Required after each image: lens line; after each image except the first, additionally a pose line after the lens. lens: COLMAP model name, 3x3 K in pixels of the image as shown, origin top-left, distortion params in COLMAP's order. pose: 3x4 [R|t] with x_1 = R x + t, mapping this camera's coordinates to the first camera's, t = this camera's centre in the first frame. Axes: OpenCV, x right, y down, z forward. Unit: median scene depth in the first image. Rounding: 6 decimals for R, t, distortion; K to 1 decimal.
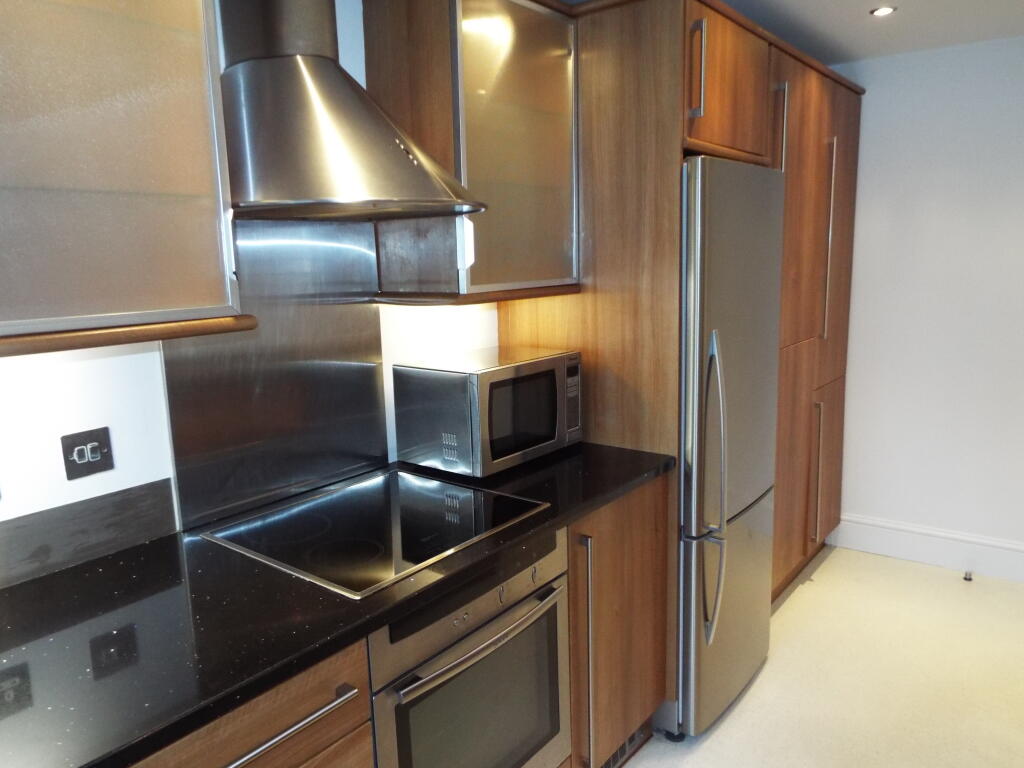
lens RADIAL K [[752.7, 0, 512.0], [0, 752.7, 384.0], [0, 0, 1]] dist [-0.001478, -0.004305]
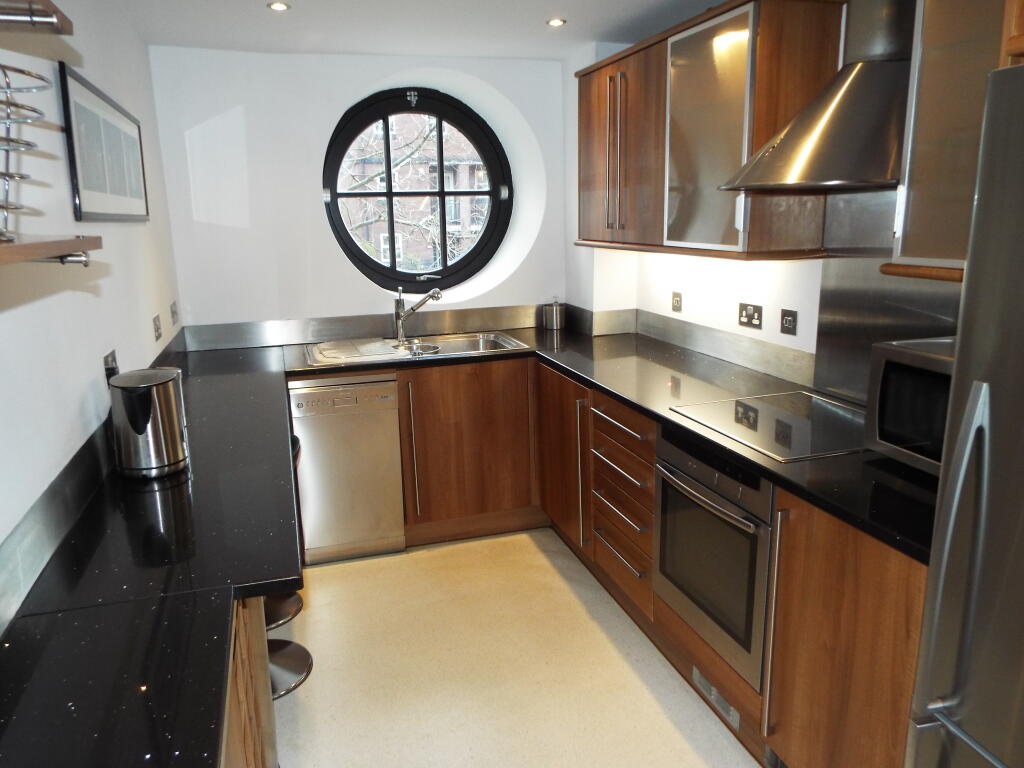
lens RADIAL K [[748.1, 0, 512.0], [0, 748.1, 384.0], [0, 0, 1]] dist [0.001689, 0.000667]
pose [[-0.586112, 0.211917, -0.782026, 1.306780], [-0.117031, 0.932925, 0.340520, -0.312645], [0.801734, 0.291104, -0.521998, 1.457910]]
